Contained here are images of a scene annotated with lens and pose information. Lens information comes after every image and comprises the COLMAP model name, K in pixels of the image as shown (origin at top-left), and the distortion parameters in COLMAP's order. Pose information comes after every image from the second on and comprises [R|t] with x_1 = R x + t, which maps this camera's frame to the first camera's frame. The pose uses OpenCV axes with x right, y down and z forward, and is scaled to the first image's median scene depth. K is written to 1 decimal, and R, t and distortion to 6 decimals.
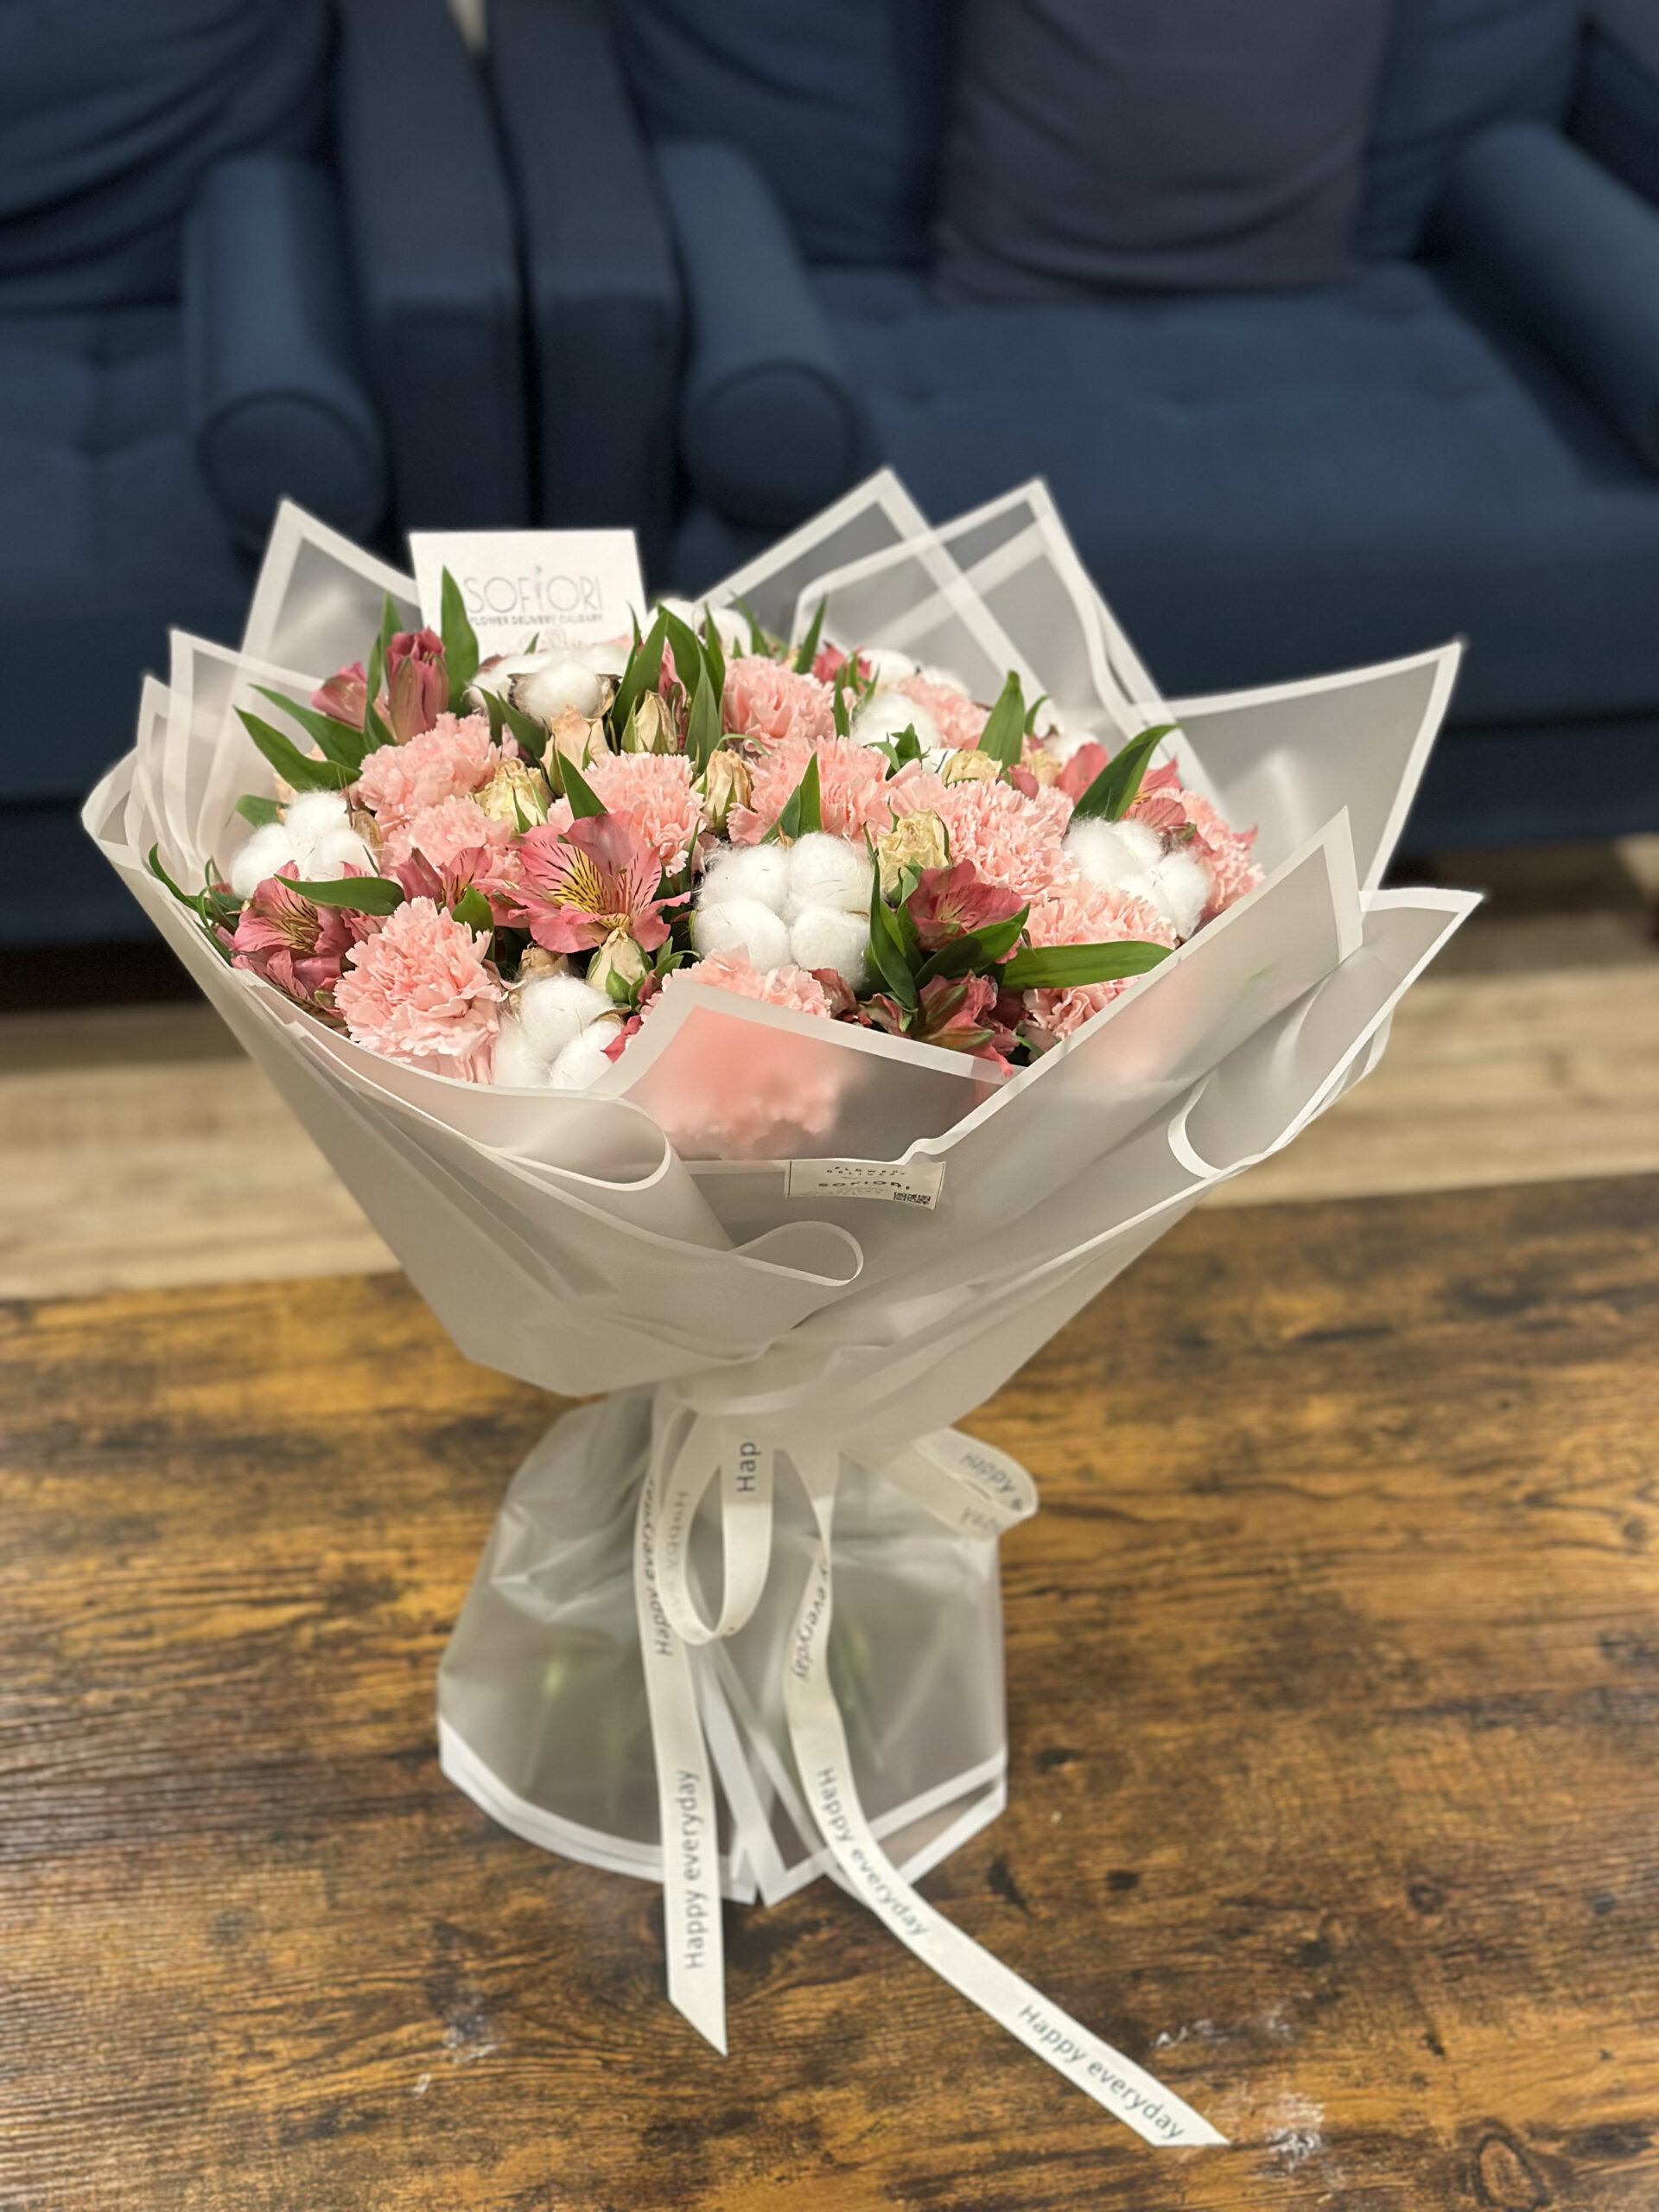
lens RADIAL K [[3183.5, 0, 832.1], [0, 3183.5, 1099.7], [0, 0, 1]] dist [0.069011, 0.000000]
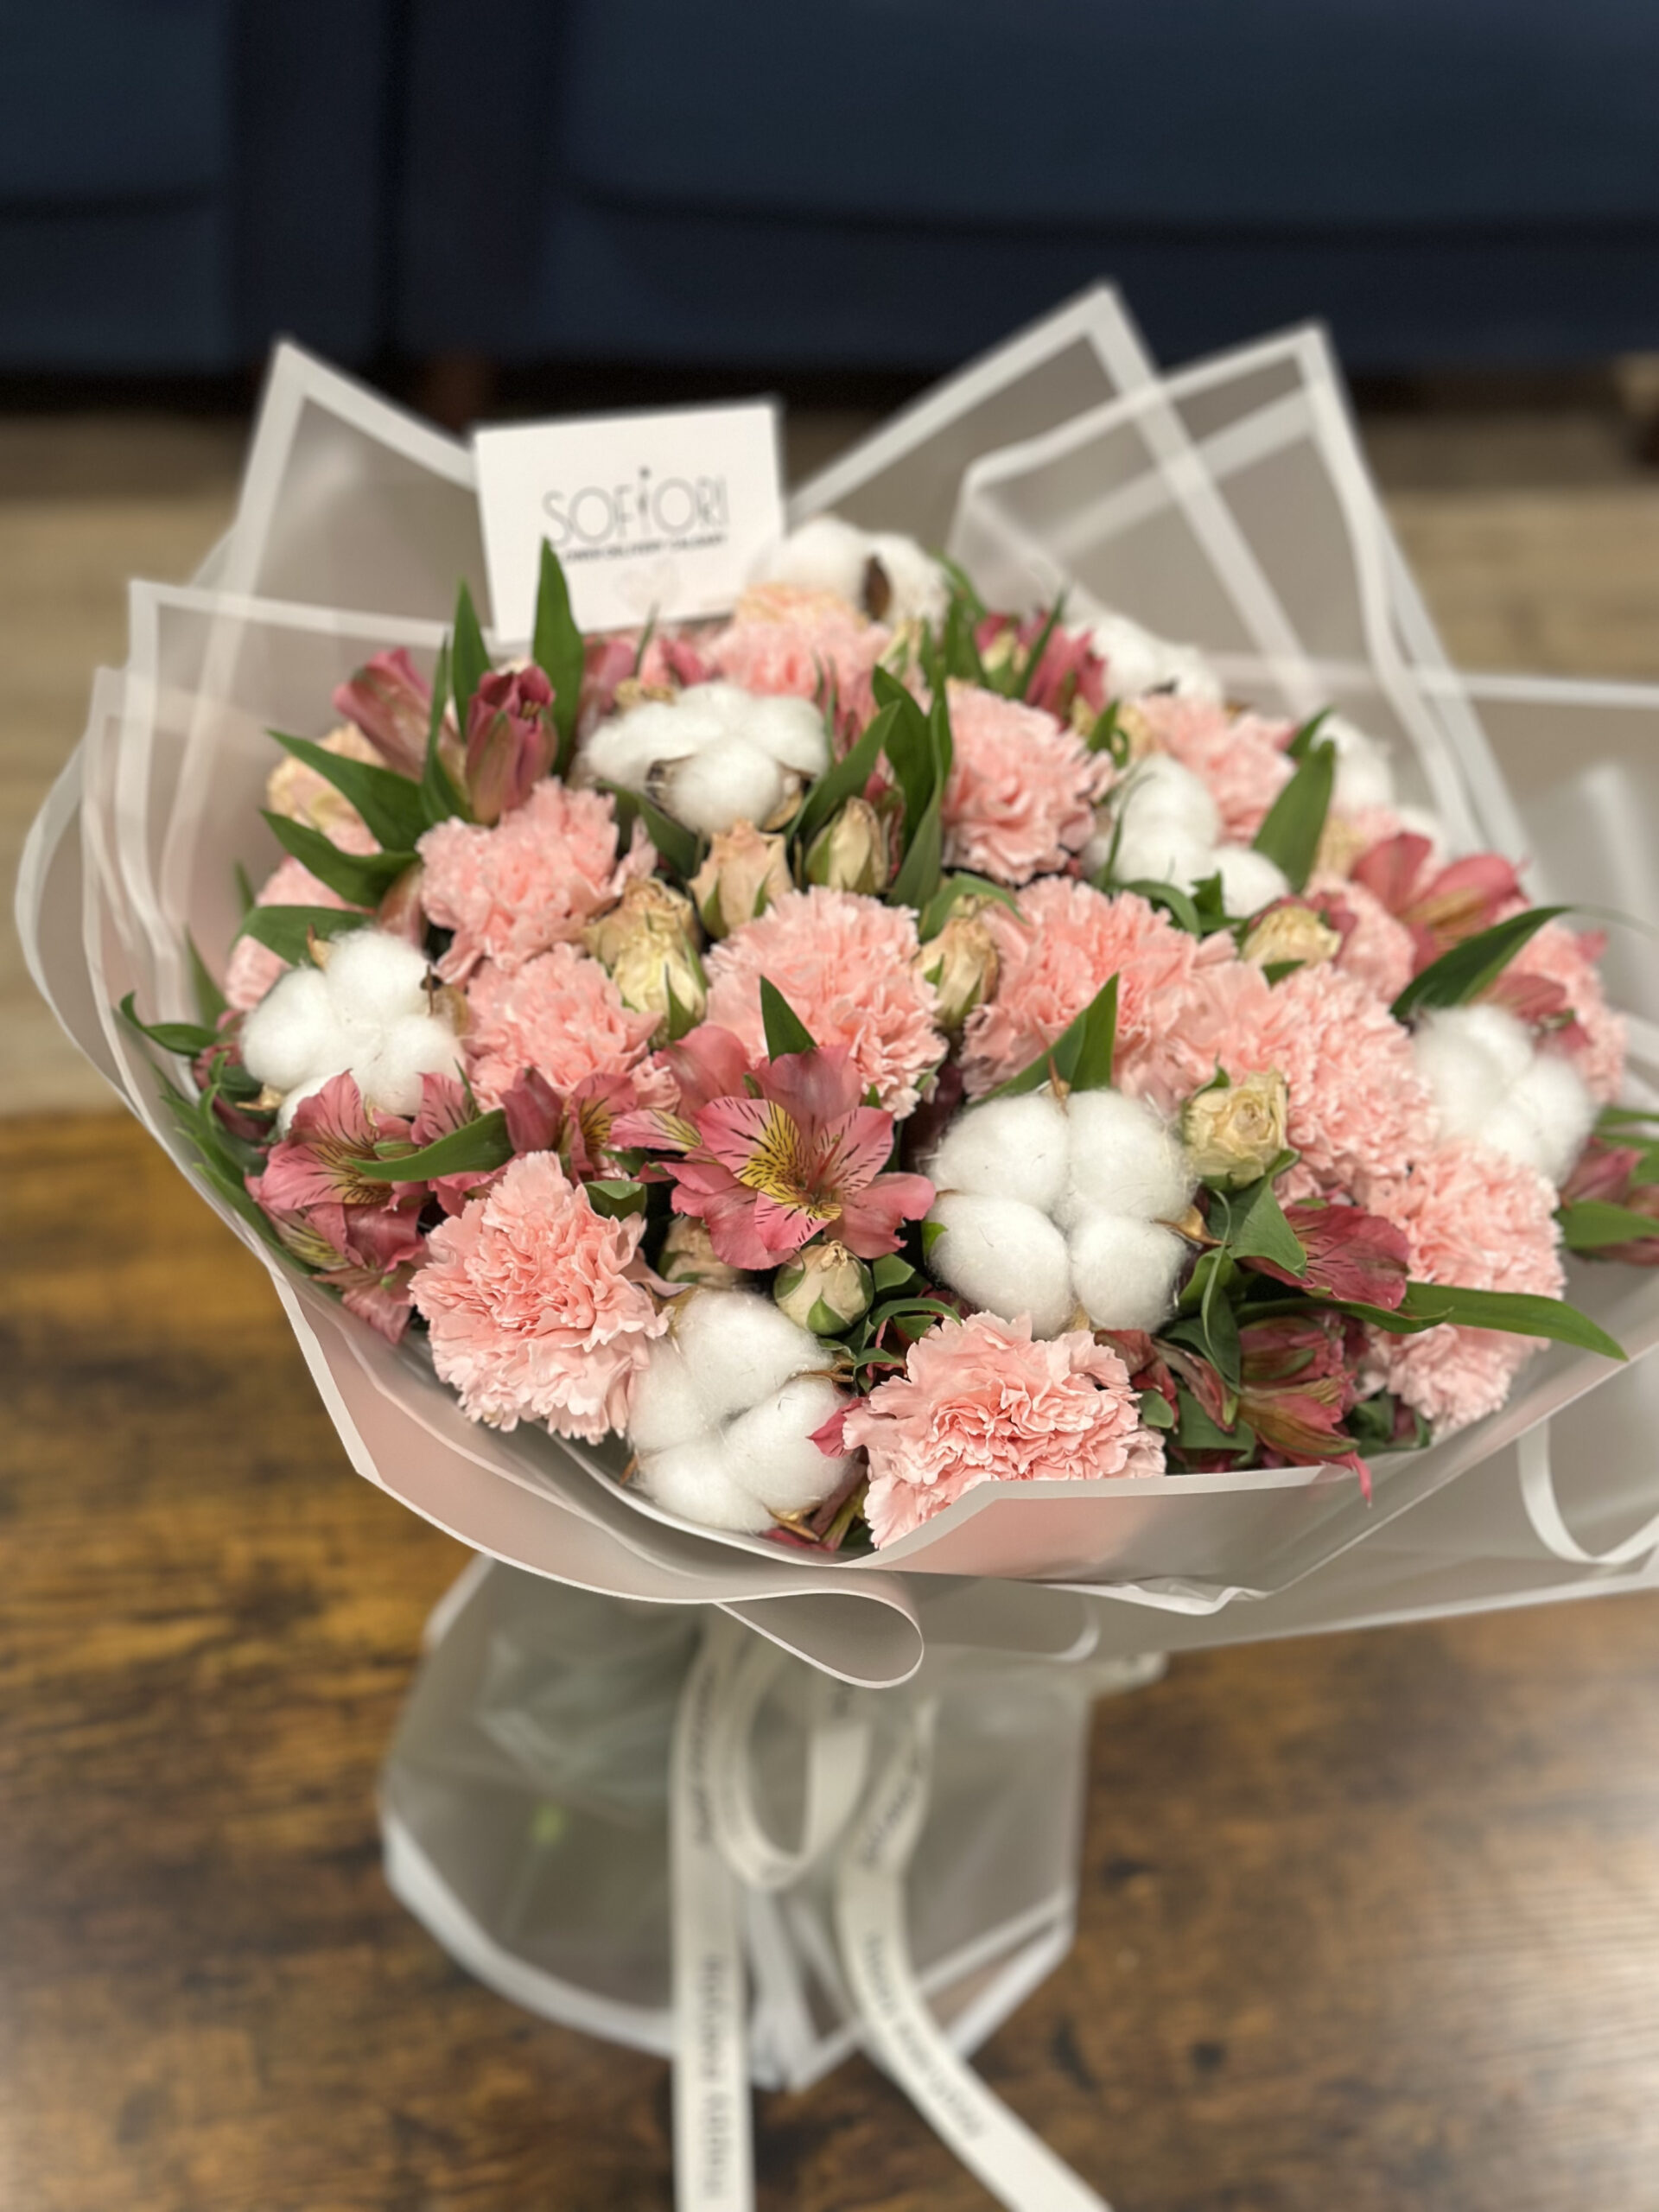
lens RADIAL K [[3183.5, 0, 819.2], [0, 3183.5, 1115.2], [0, 0, 1]] dist [0.069011, 0.000000]
pose [[0.991990, 0.054334, 0.114036, -0.131376], [-0.084244, 0.957245, 0.276740, -0.237411], [-0.094124, -0.284130, 0.954154, 0.299611]]
